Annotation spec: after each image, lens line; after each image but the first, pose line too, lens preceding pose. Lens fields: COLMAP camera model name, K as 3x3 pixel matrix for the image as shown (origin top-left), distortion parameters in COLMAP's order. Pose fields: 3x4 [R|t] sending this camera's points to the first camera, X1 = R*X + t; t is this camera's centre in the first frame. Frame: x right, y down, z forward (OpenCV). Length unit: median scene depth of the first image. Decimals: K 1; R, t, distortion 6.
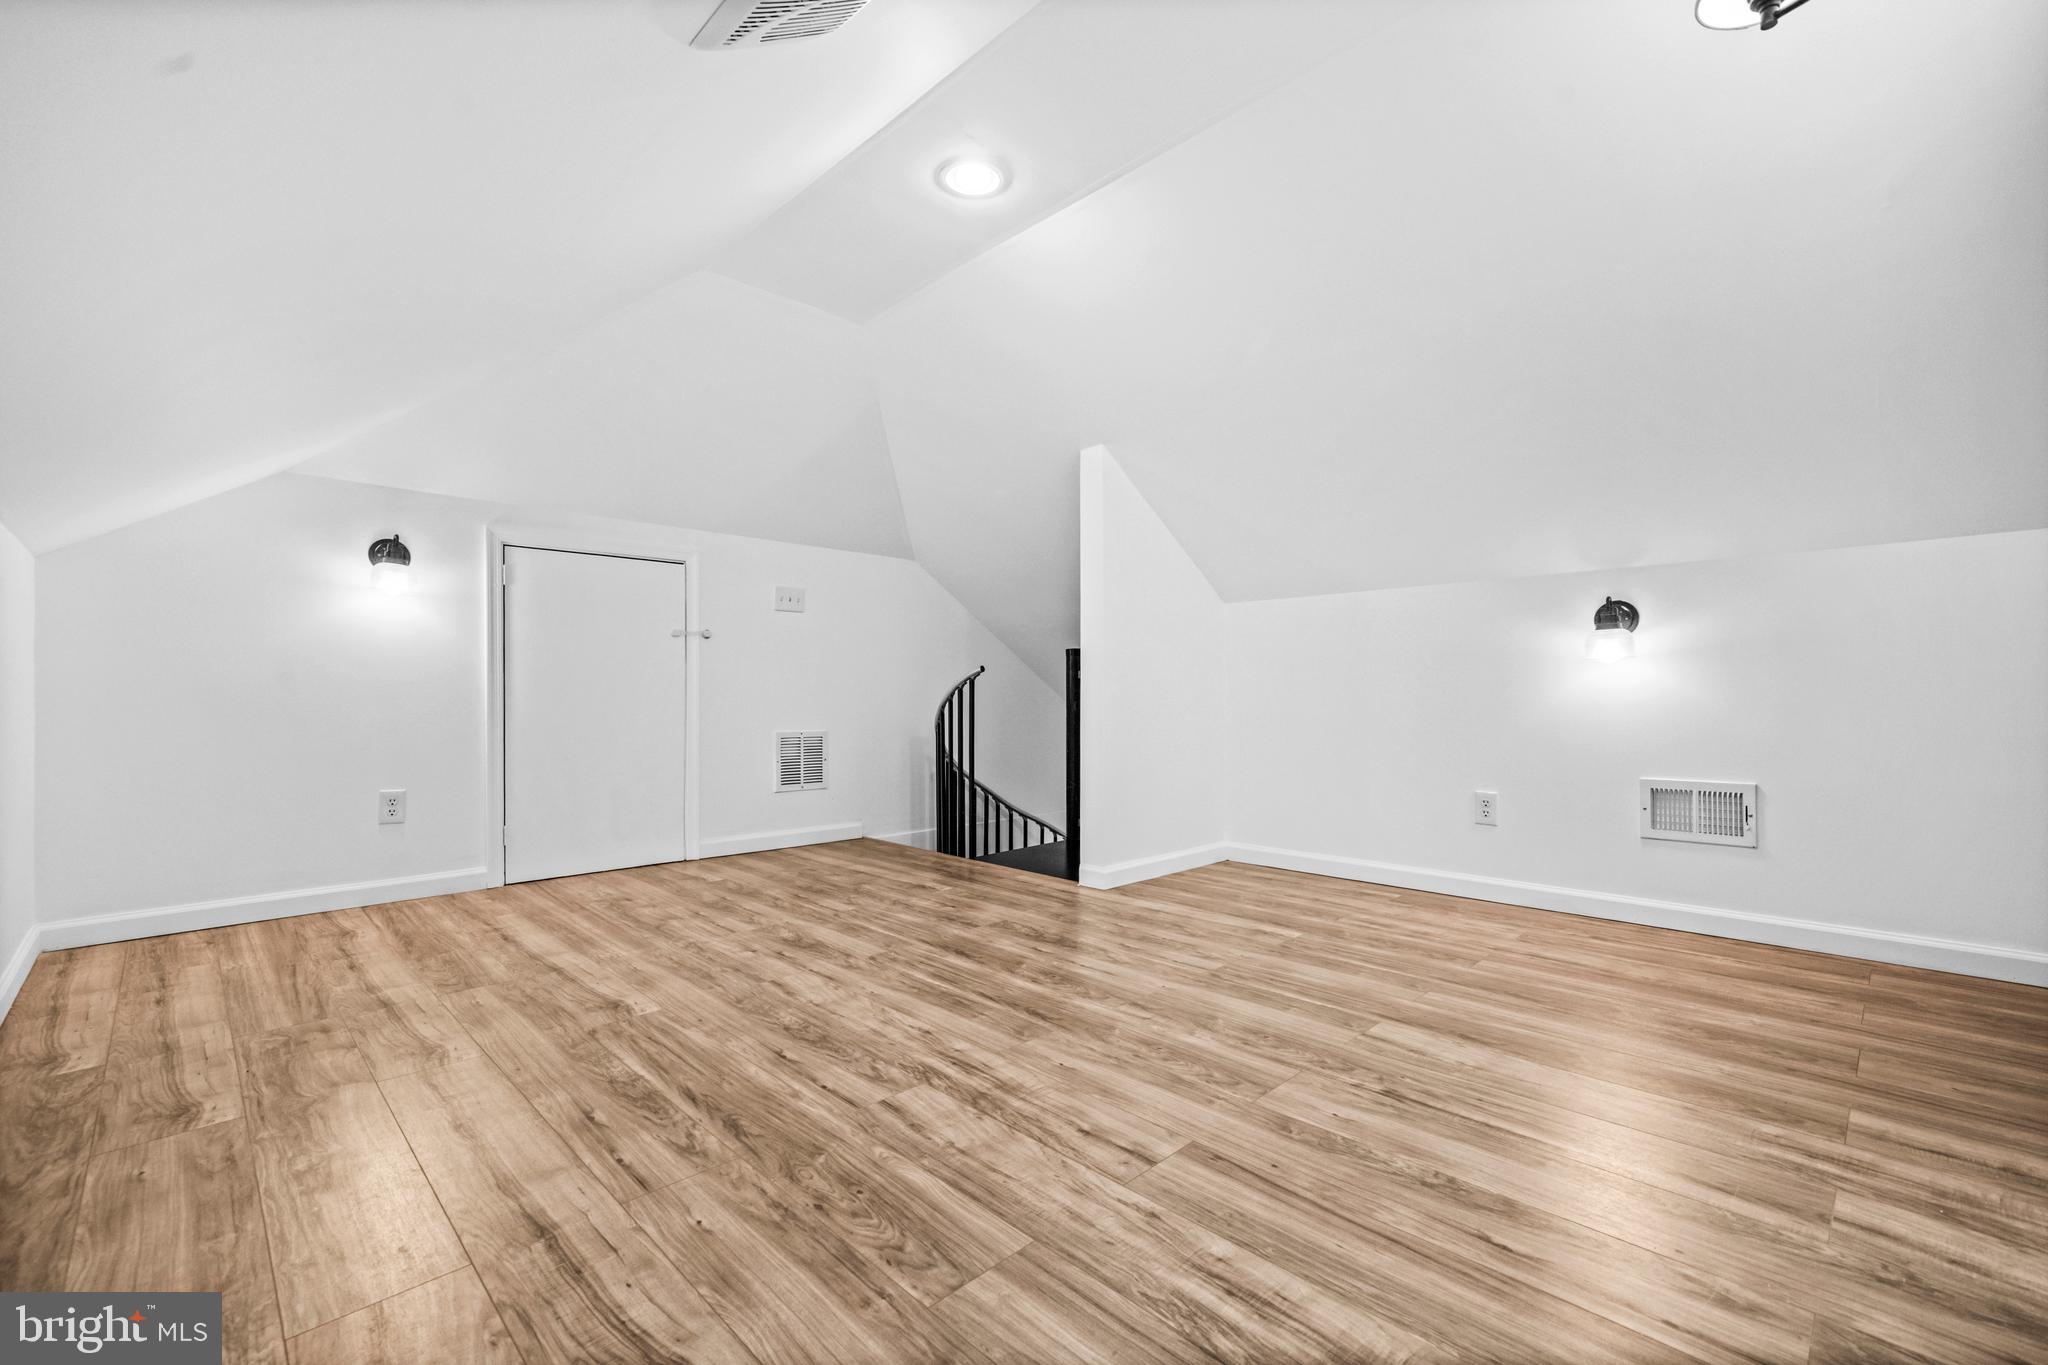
lens RADIAL K [[874.9, 0, 1020.3], [0, 874.9, 714.6], [0, 0, 1]] dist [0.001383, 0.000191]
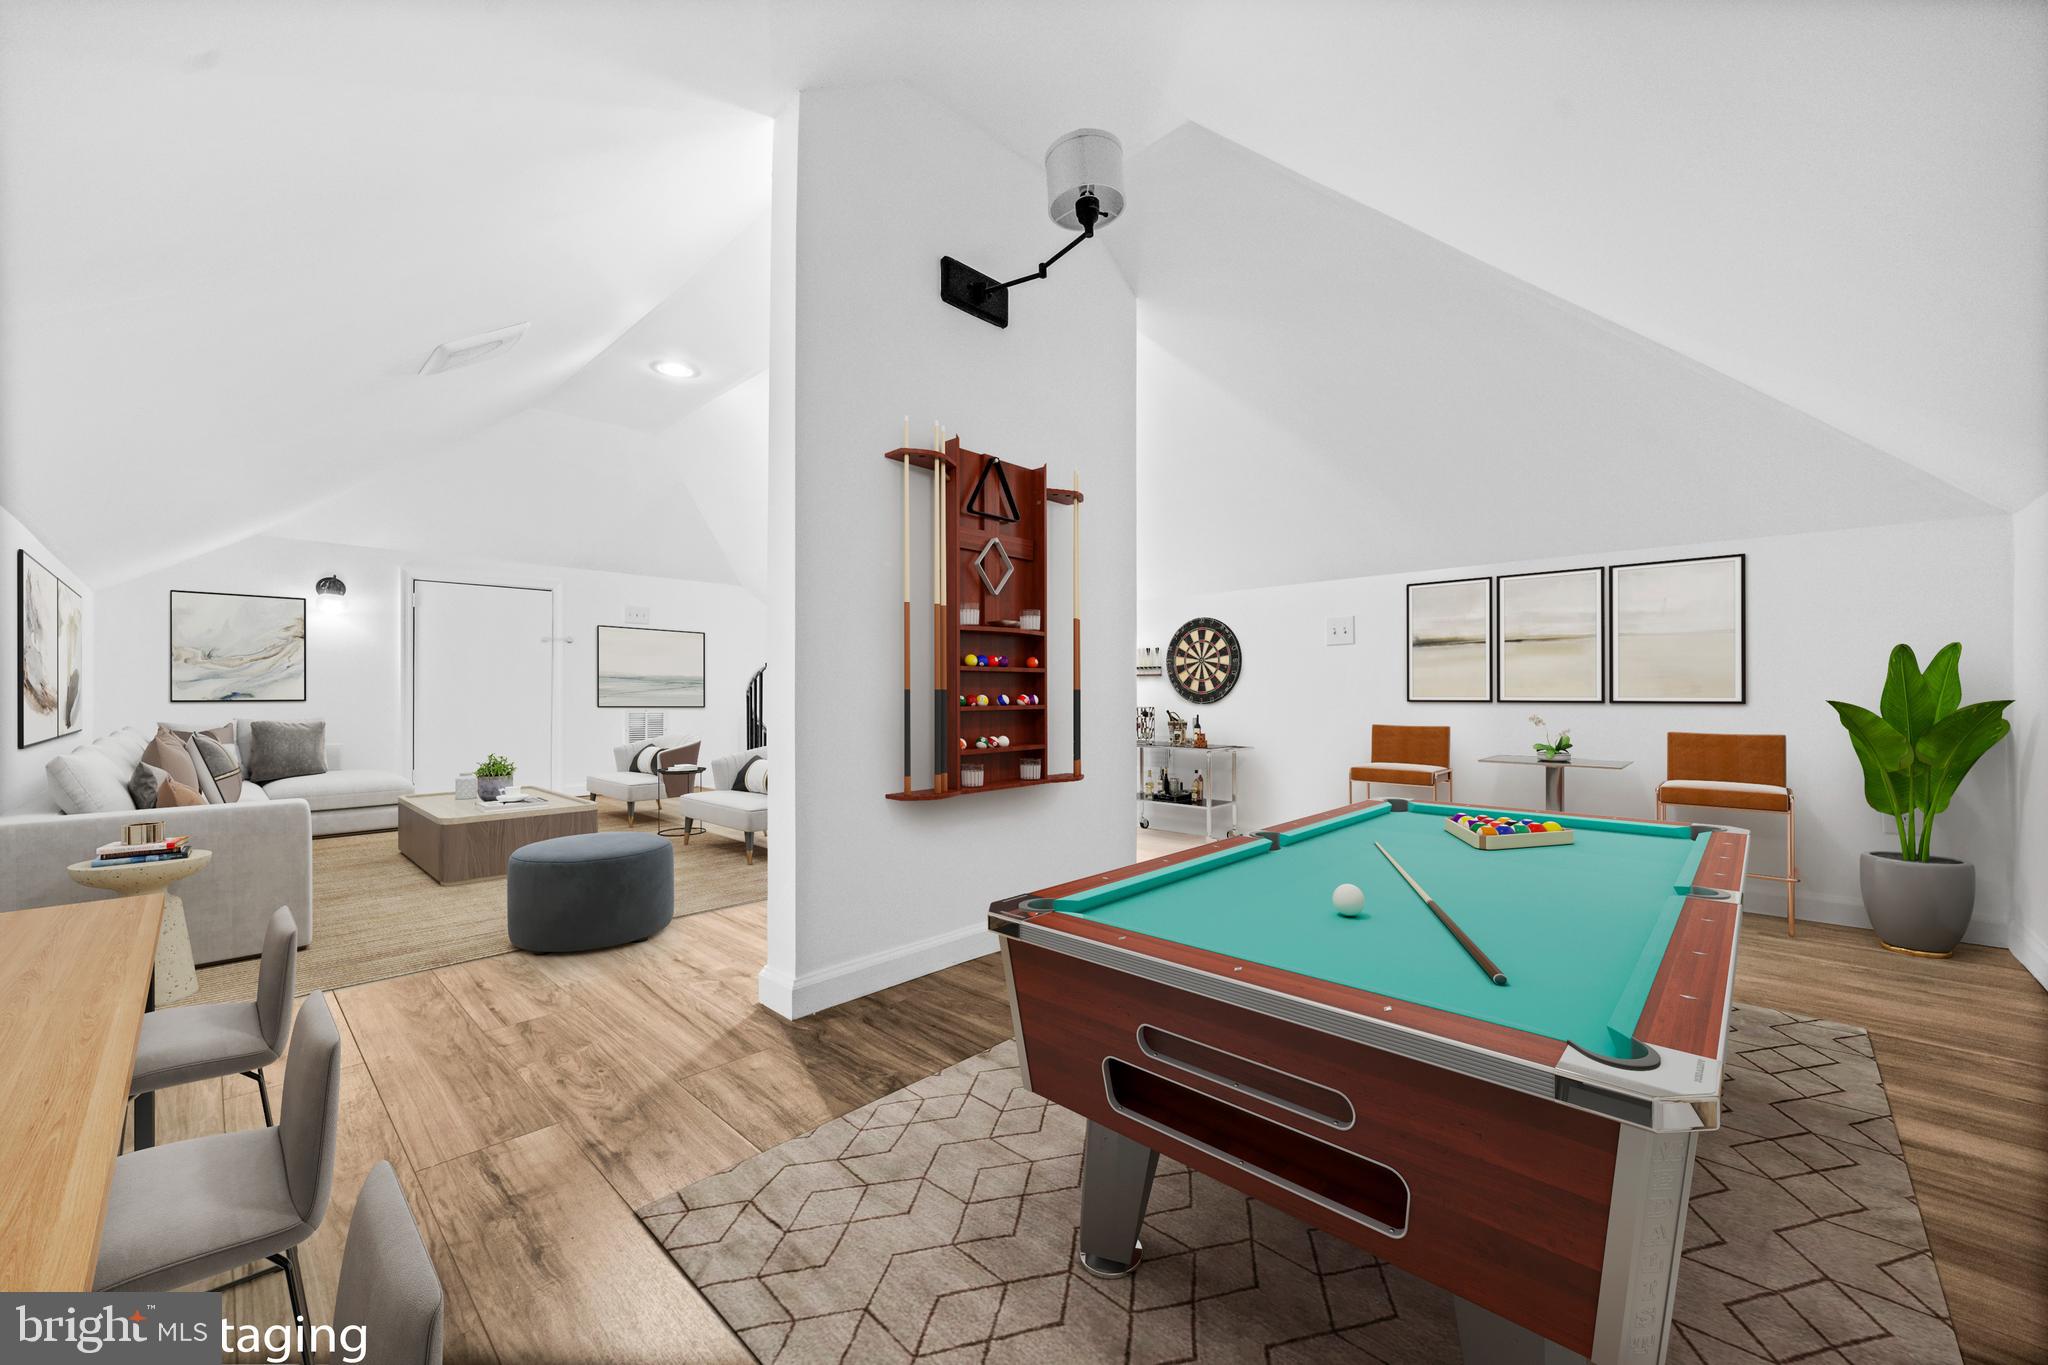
lens RADIAL K [[801.4, 0, 1031.9], [0, 801.4, 685.8], [0, 0, 1]] dist [-0.012049, 0.000790]
pose [[0.999241, 0.001200, 0.038932, 0.643765], [-0.000147, 0.999634, -0.027036, 0.031449], [-0.038950, 0.027009, 0.998876, -0.600923]]
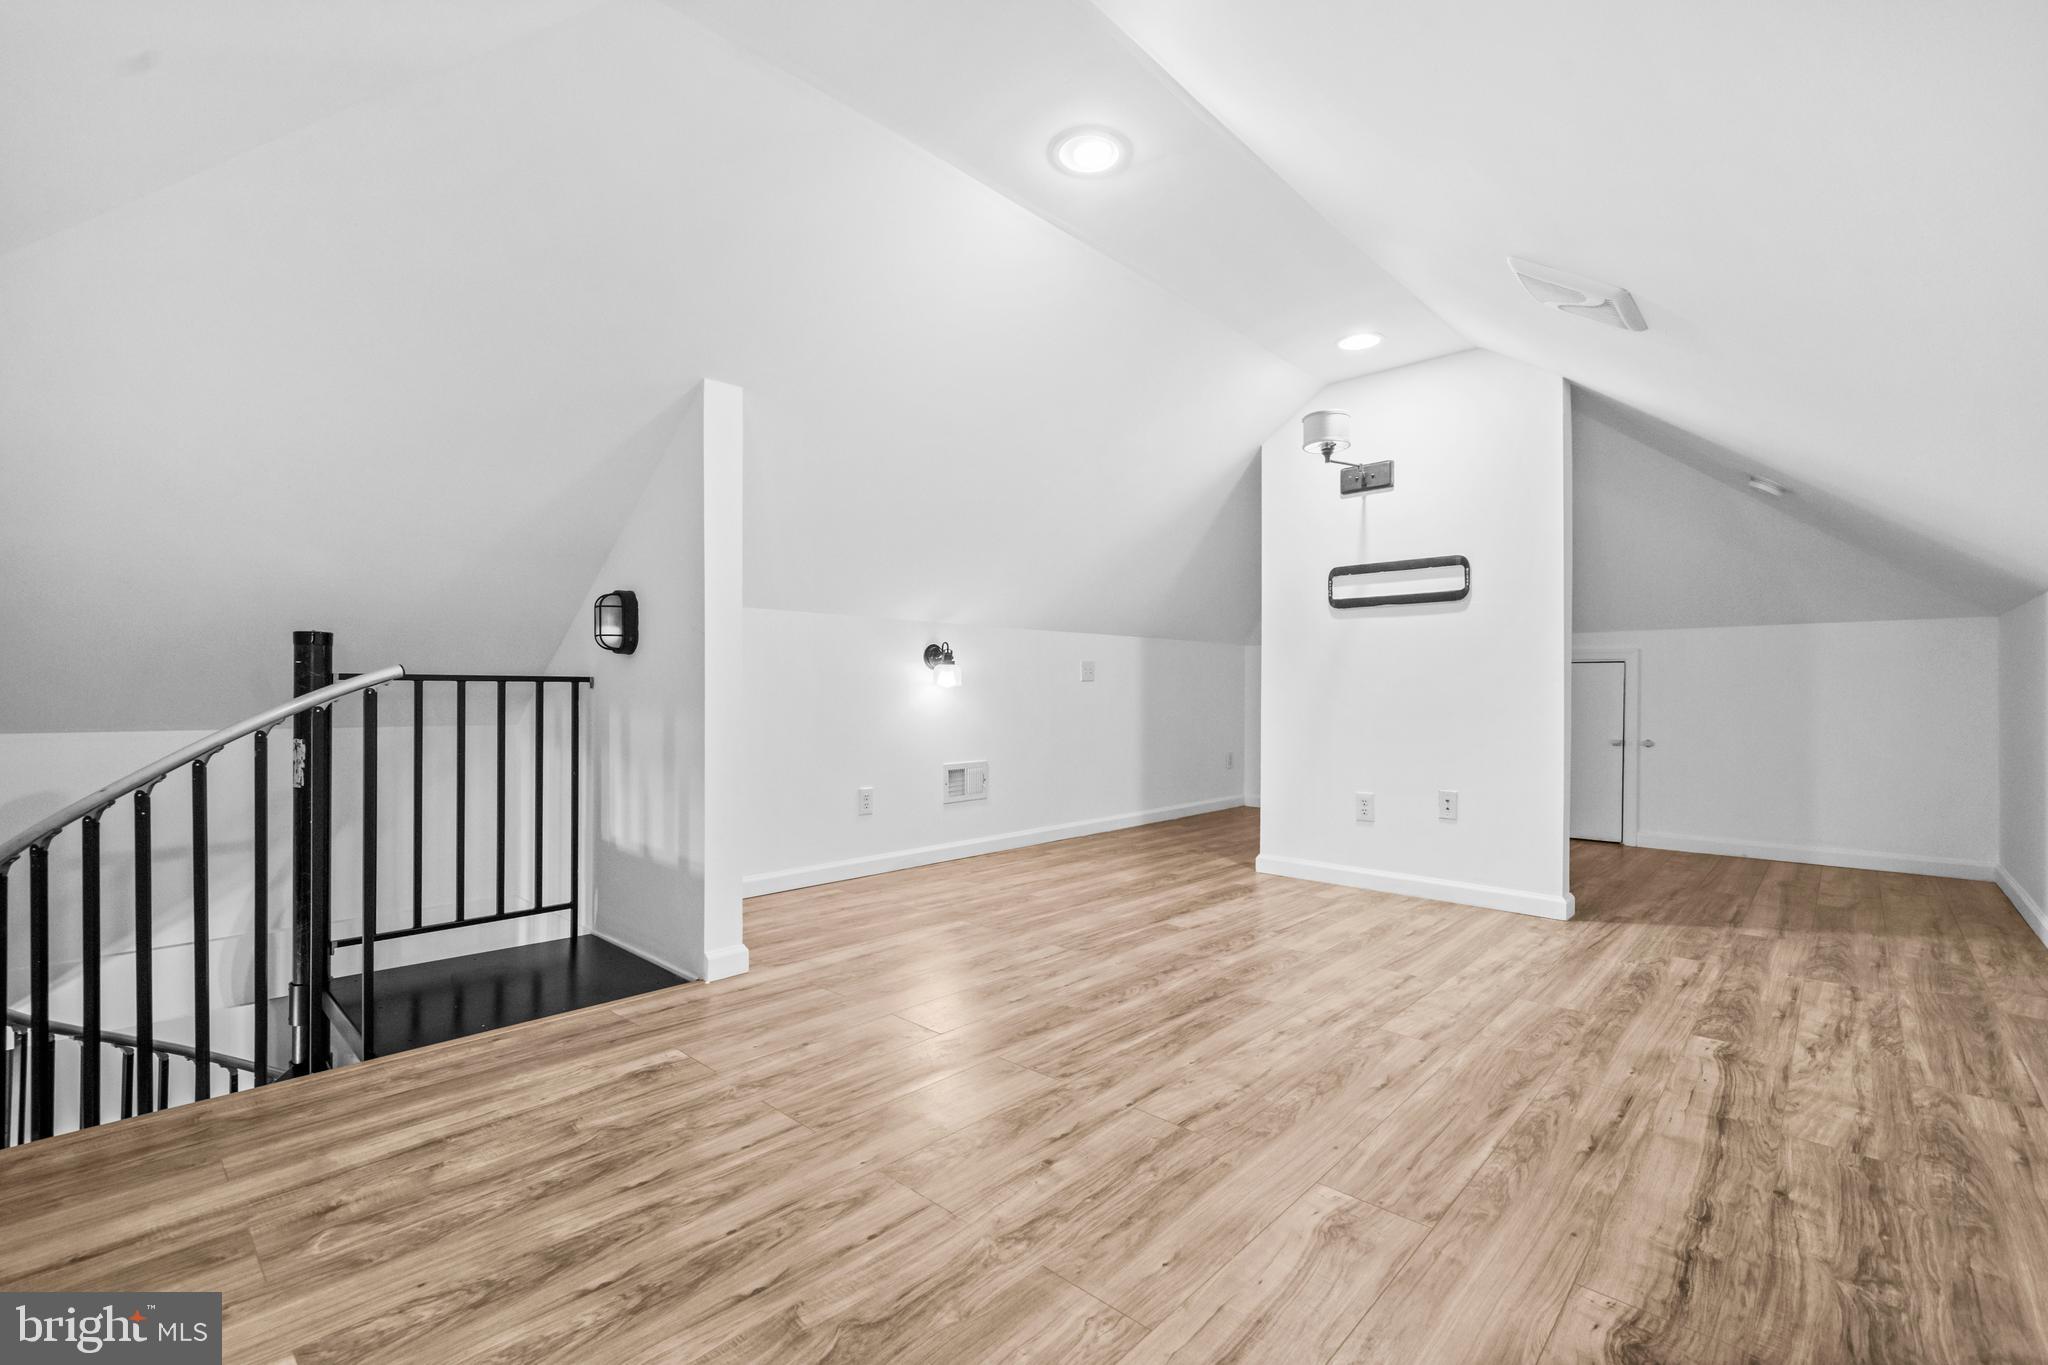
lens RADIAL K [[874.9, 0, 1037.5], [0, 874.9, 687.9], [0, 0, 1]] dist [0.001383, 0.000191]
pose [[-0.053647, 0.007644, 0.998531, -1.129188], [0.017760, 0.999820, -0.006699, -0.064003], [-0.998402, 0.017375, -0.053773, 1.288398]]
